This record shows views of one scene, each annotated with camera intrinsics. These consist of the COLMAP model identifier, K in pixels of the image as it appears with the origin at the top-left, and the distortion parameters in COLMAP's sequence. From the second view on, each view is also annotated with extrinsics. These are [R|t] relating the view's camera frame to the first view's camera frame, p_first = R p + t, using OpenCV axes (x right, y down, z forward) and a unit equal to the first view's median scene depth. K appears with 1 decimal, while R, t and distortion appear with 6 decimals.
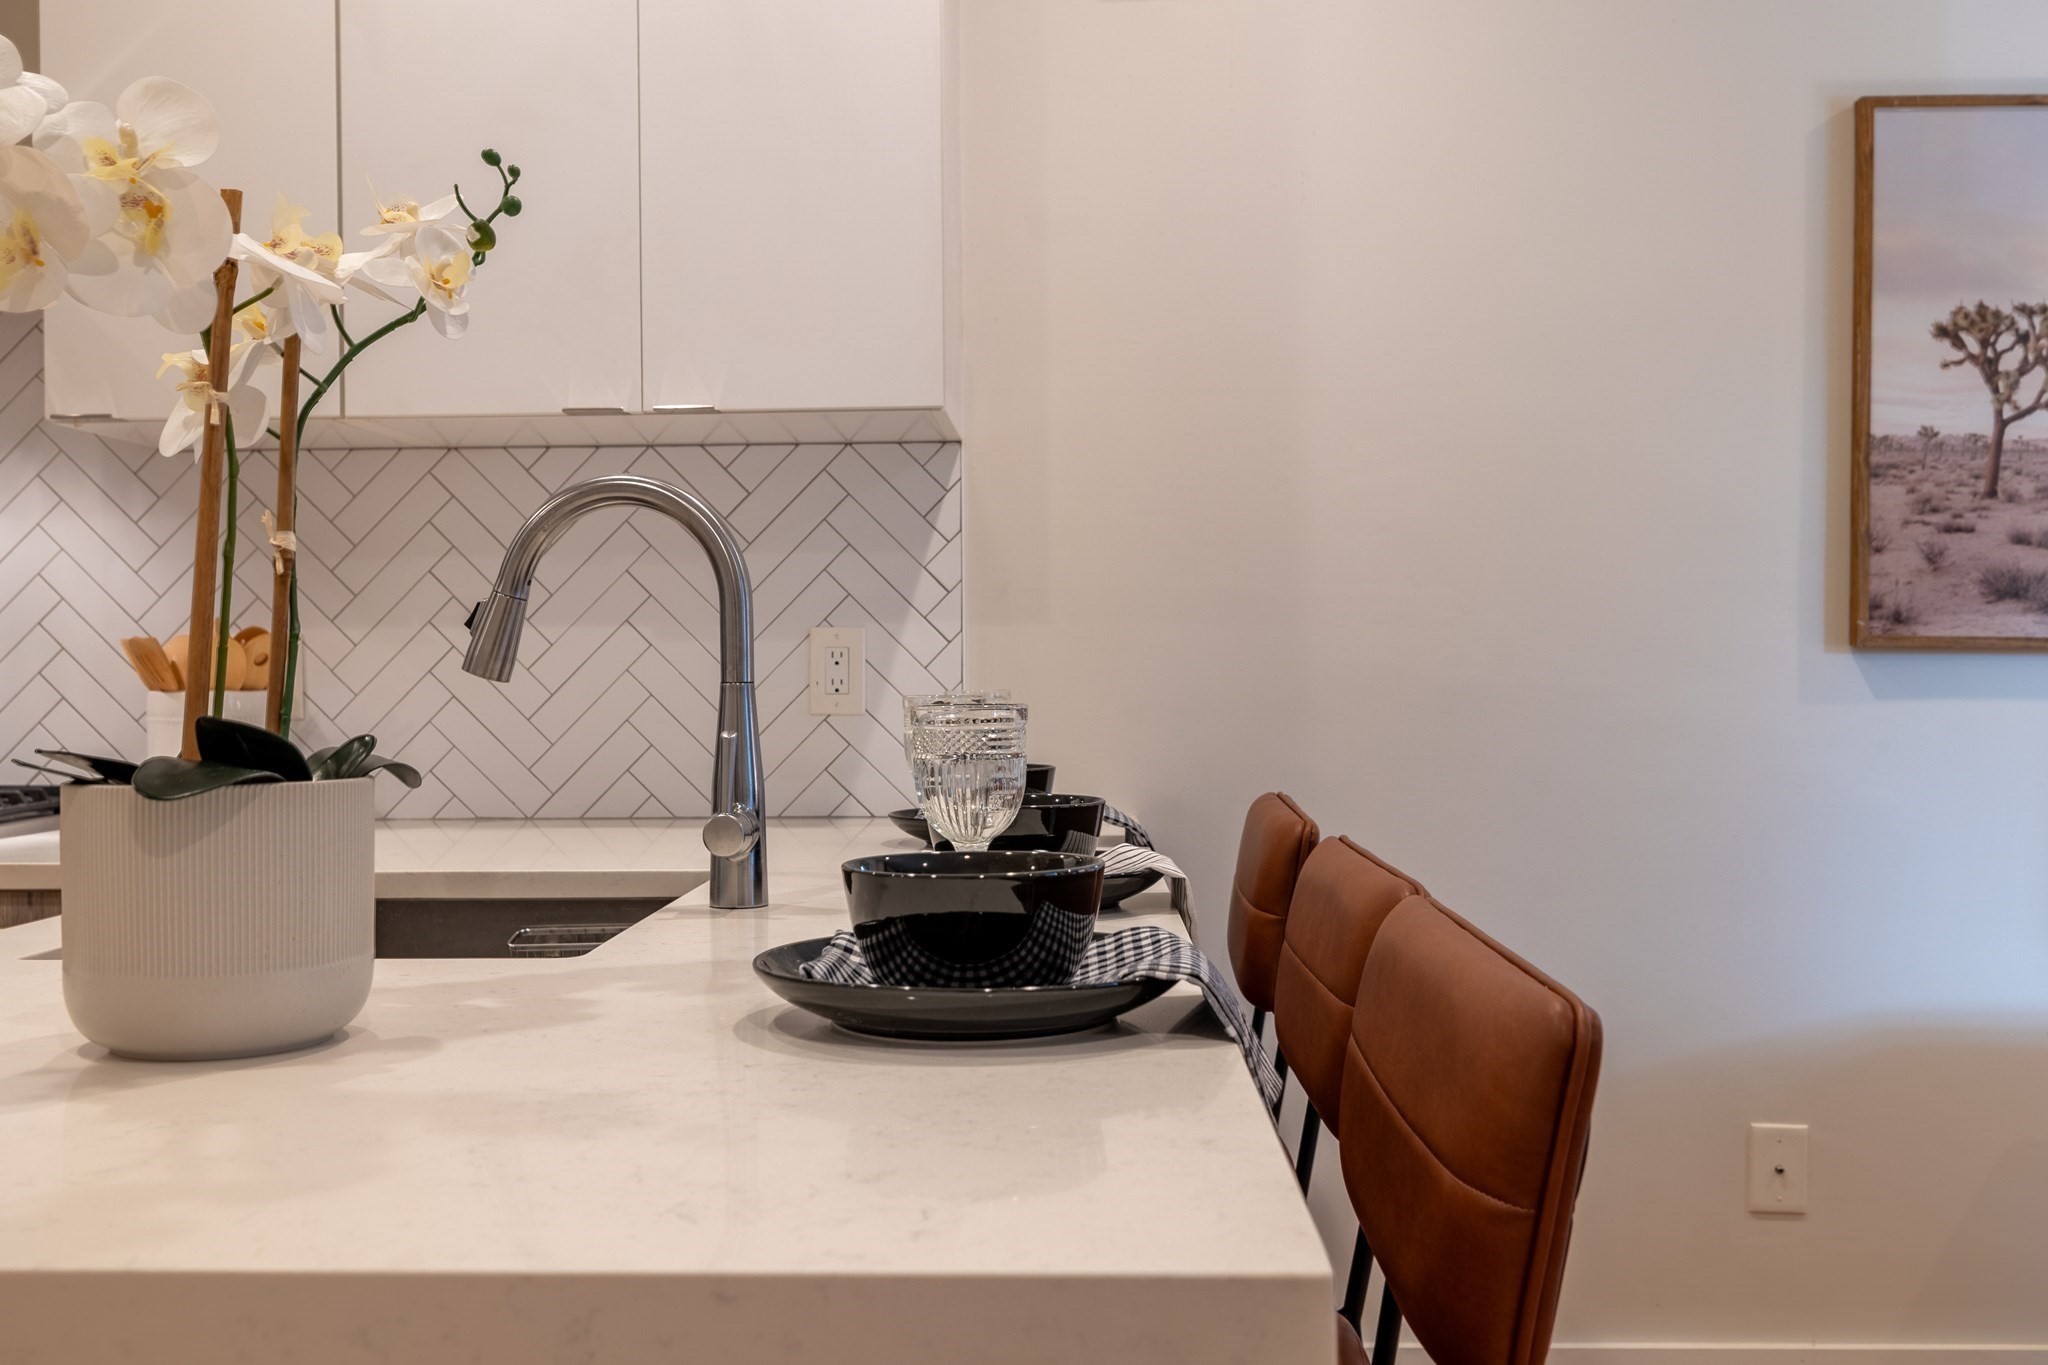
lens RADIAL K [[1962.8, 0, 1017.4], [0, 1962.8, 680.2], [0, 0, 1]] dist [0.006960, 0.000000]
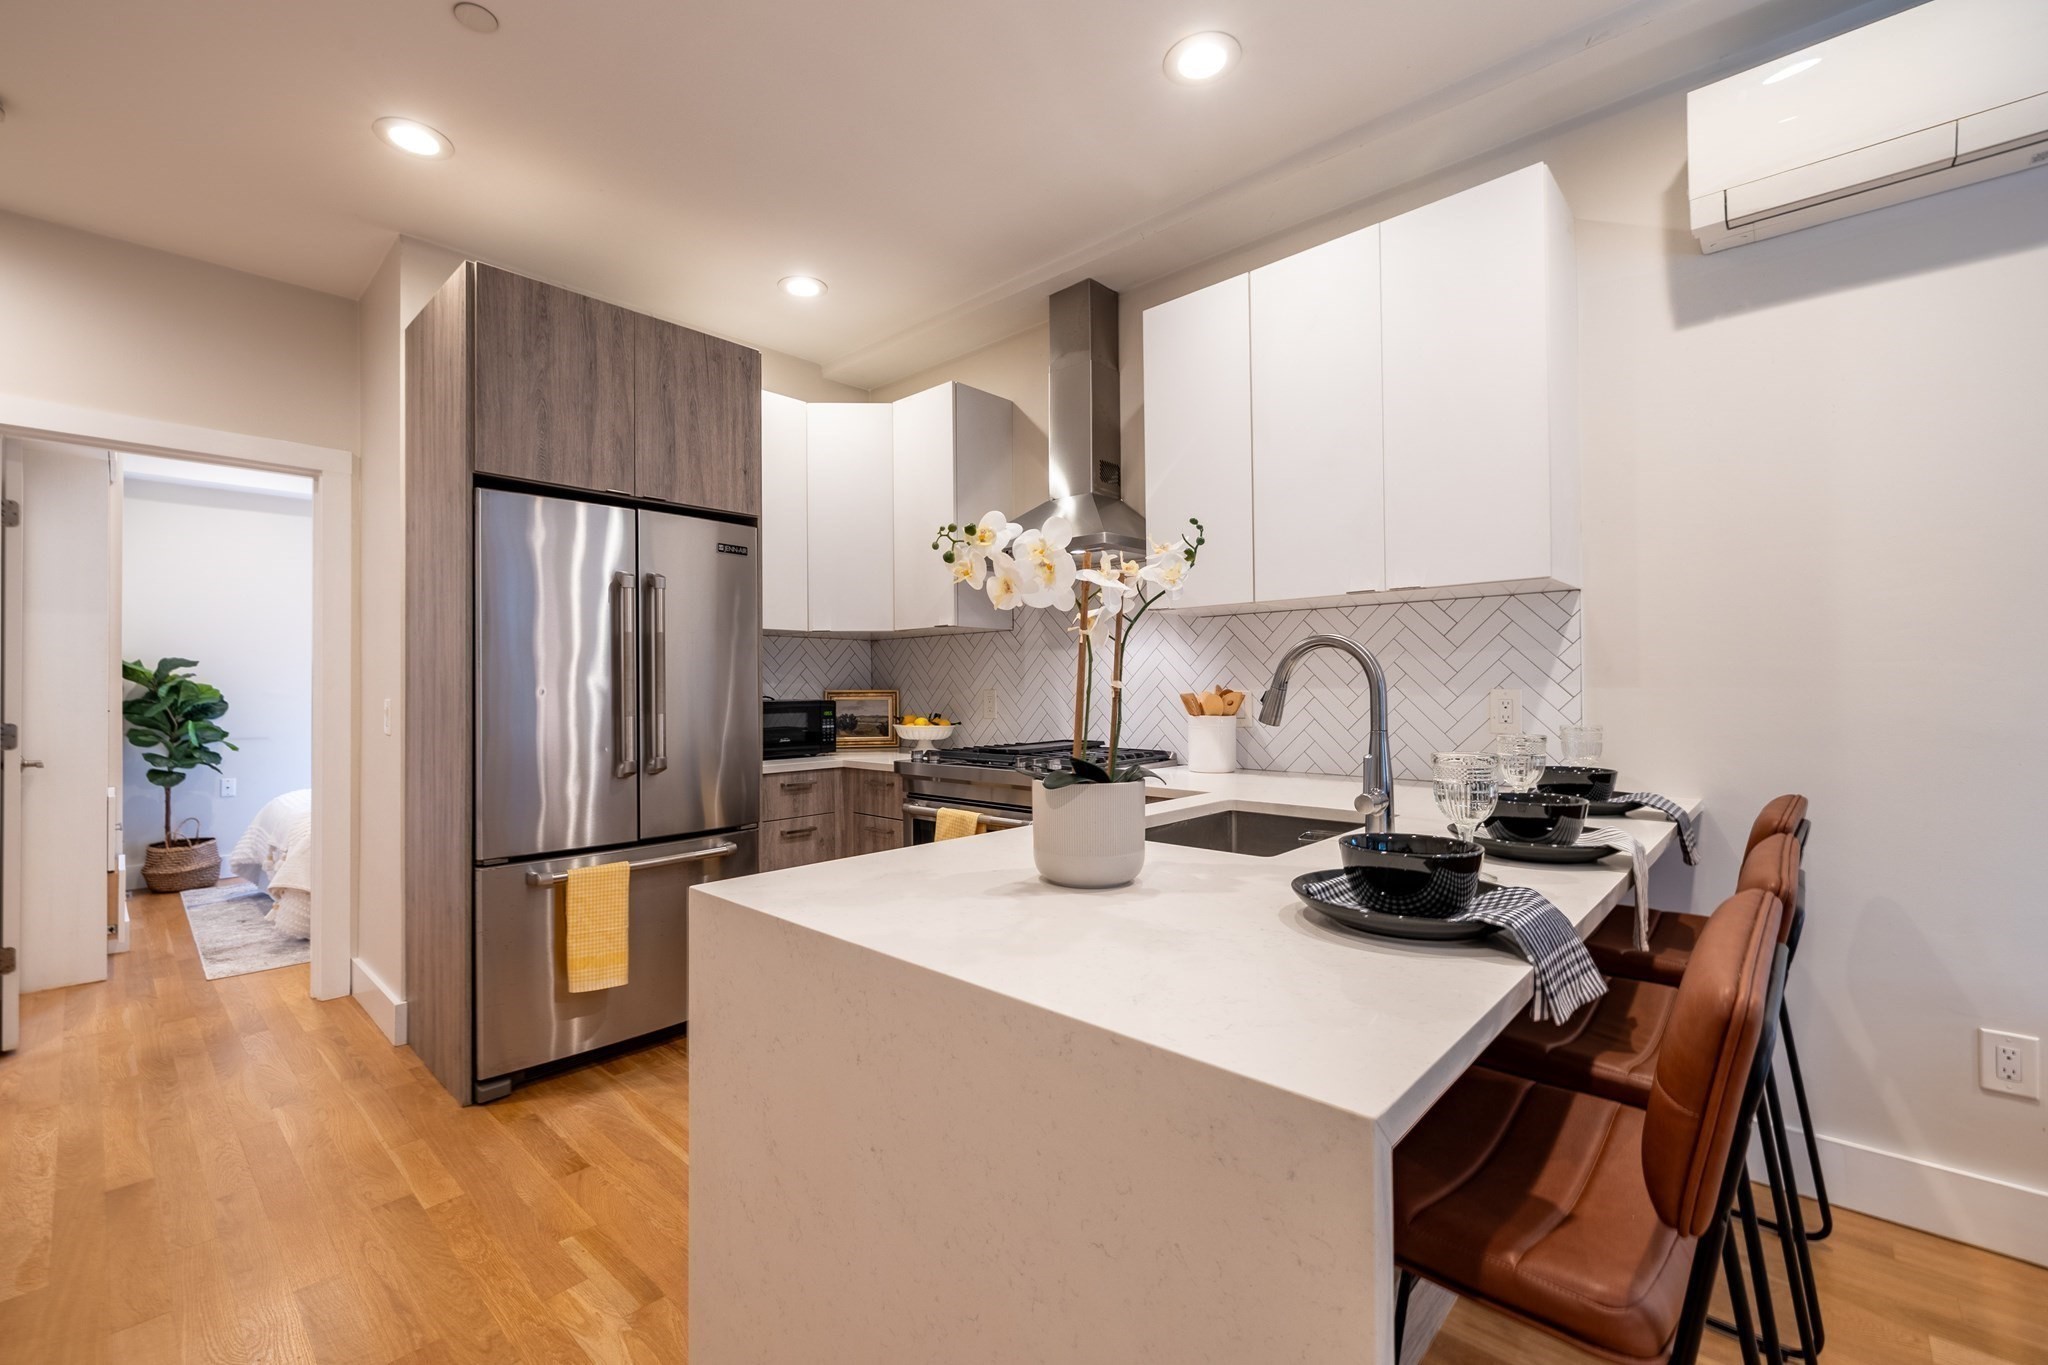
lens RADIAL K [[851.8, 0, 1004.7], [0, 851.8, 681.9], [0, 0, 1]] dist [-0.006263, 0.000763]
pose [[0.742655, -0.001988, -0.669671, 0.108691], [-0.003147, 0.999974, -0.006459, -0.027951], [0.669667, 0.006904, 0.742630, 0.036522]]
